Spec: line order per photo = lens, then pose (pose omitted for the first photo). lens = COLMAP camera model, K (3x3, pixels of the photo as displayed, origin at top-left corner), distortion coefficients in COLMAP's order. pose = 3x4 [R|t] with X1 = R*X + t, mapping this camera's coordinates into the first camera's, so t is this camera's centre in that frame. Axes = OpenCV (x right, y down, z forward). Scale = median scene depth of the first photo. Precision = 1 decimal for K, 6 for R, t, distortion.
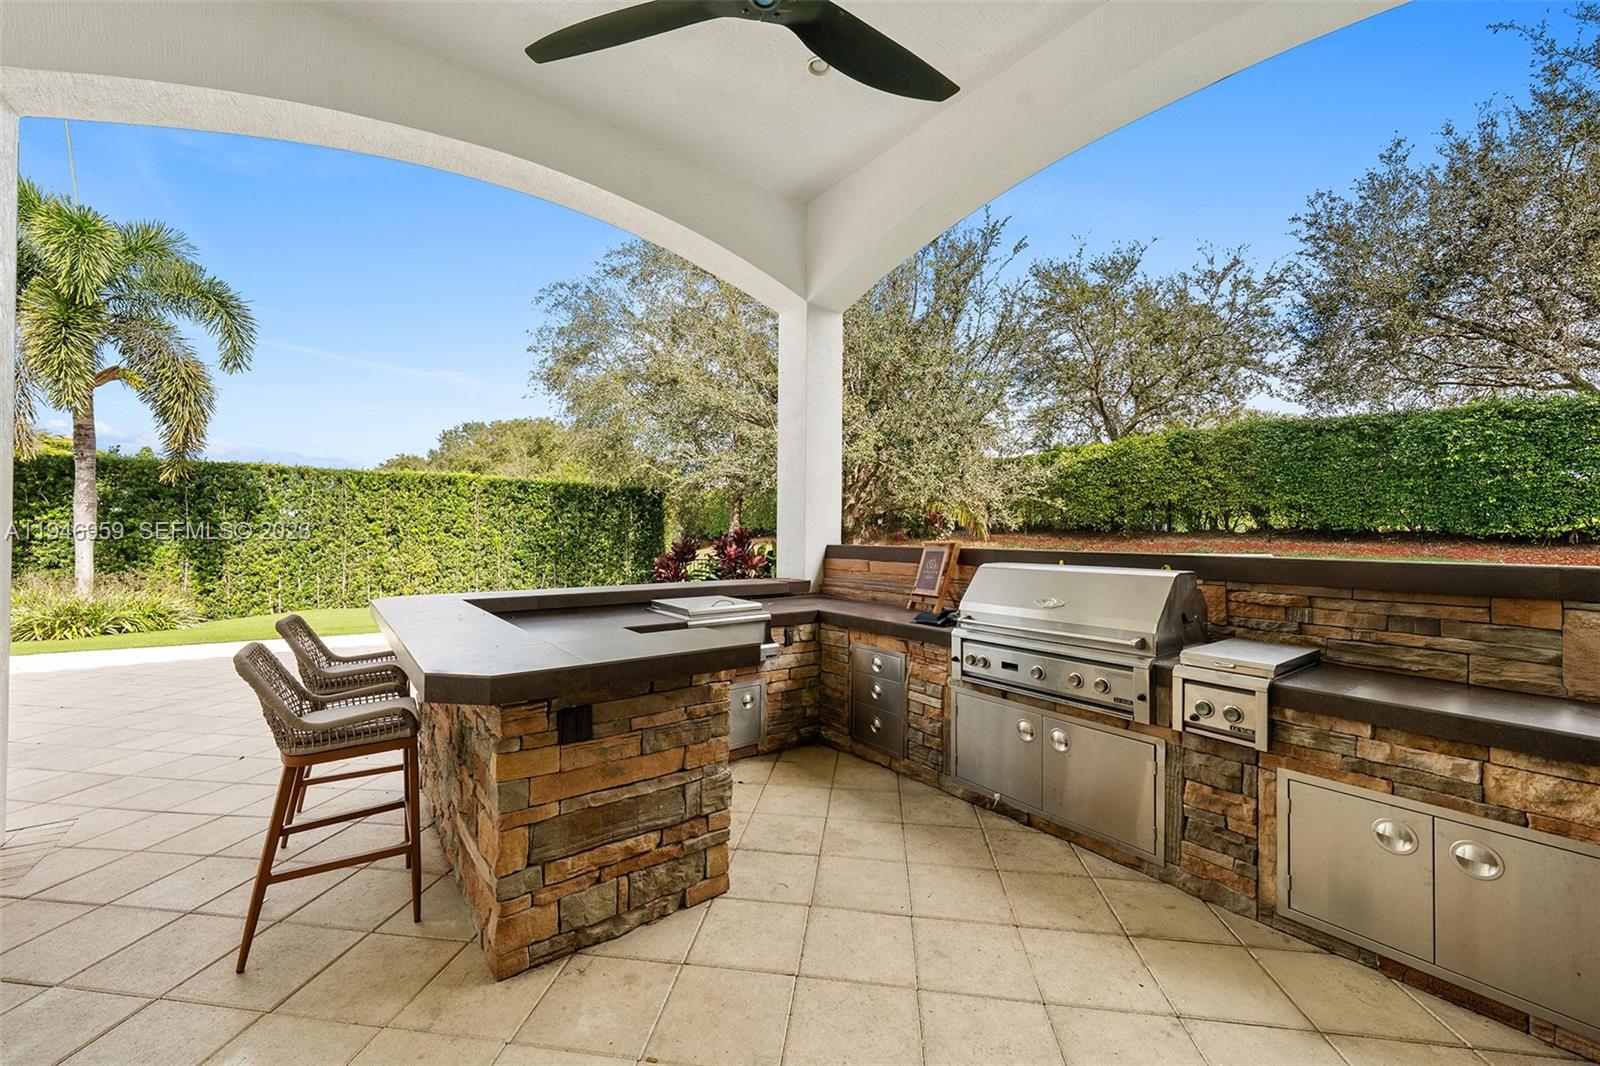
lens RADIAL K [[585.3, 0, 790.5], [0, 585.3, 528.4], [0, 0, 1]] dist [0.001261, 0.000226]
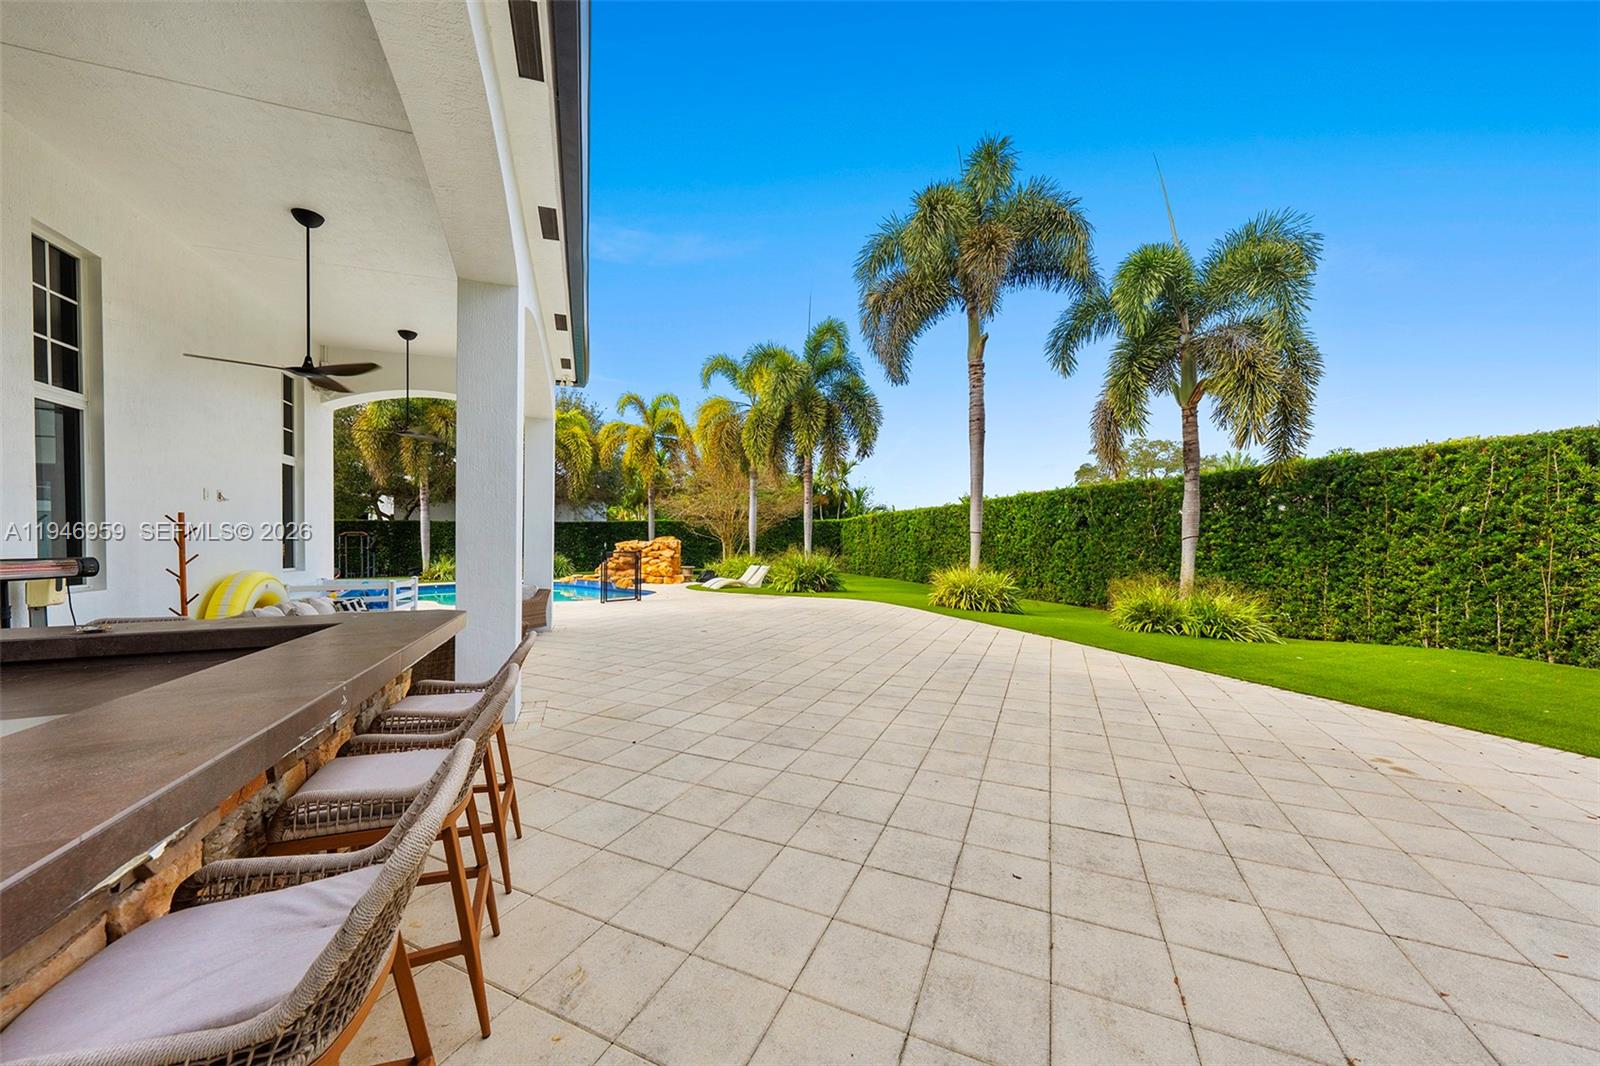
lens RADIAL K [[542.9, 0, 788.1], [0, 542.9, 529.5], [0, 0, 1]] dist [-0.001585, 0.000097]
pose [[-0.304625, -0.016488, -0.952330, 0.015500], [0.024026, 0.999399, -0.024988, -0.004357], [0.952169, -0.030493, -0.304046, 0.441889]]
